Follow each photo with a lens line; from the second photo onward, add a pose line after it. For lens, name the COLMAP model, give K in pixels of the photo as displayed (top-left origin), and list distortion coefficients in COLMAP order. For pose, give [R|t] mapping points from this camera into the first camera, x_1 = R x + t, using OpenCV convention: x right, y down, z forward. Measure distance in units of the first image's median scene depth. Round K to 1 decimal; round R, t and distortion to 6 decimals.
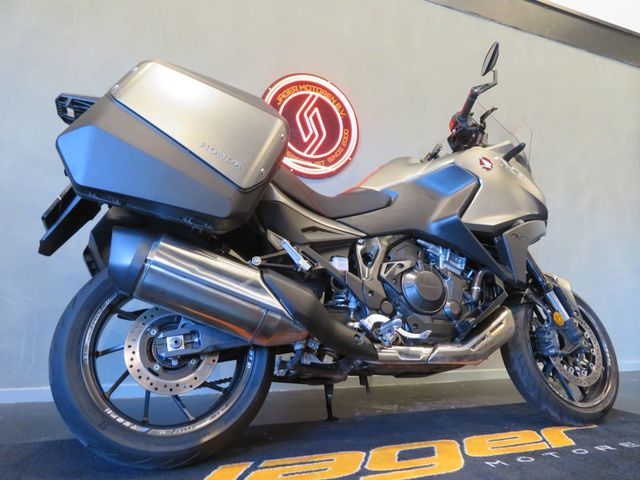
lens RADIAL K [[461.9, 0, 319.9], [0, 461.9, 240.8], [0, 0, 1]] dist [-0.010718, 0.003885]
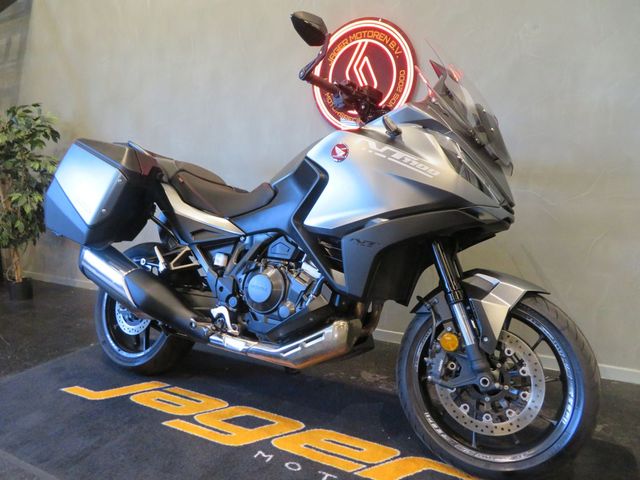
lens RADIAL K [[461.9, 0, 319.2], [0, 461.9, 241.9], [0, 0, 1]] dist [-0.010718, 0.003885]
pose [[0.624025, 0.082237, -0.777065, 1.086706], [0.123450, 0.971583, 0.201959, -0.196733], [0.771592, -0.221956, 0.596139, 0.460441]]
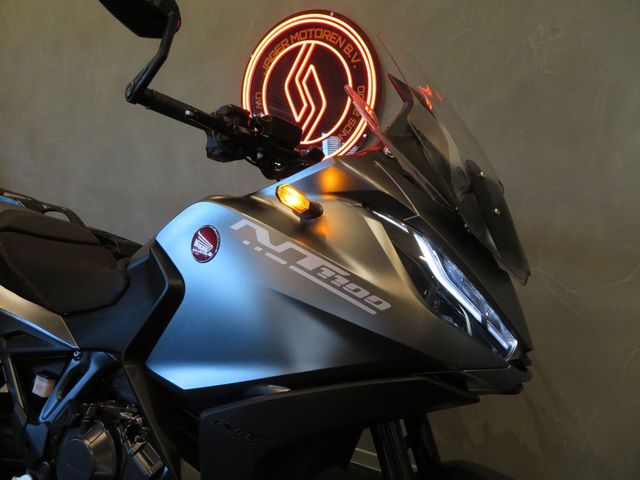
lens RADIAL K [[461.9, 0, 317.1], [0, 461.9, 238.6], [0, 0, 1]] dist [-0.010718, 0.003885]
pose [[0.645789, 0.085796, -0.758680, 0.822666], [0.087723, 0.978749, 0.185352, -0.262276], [0.758460, -0.186252, 0.624539, 0.866652]]
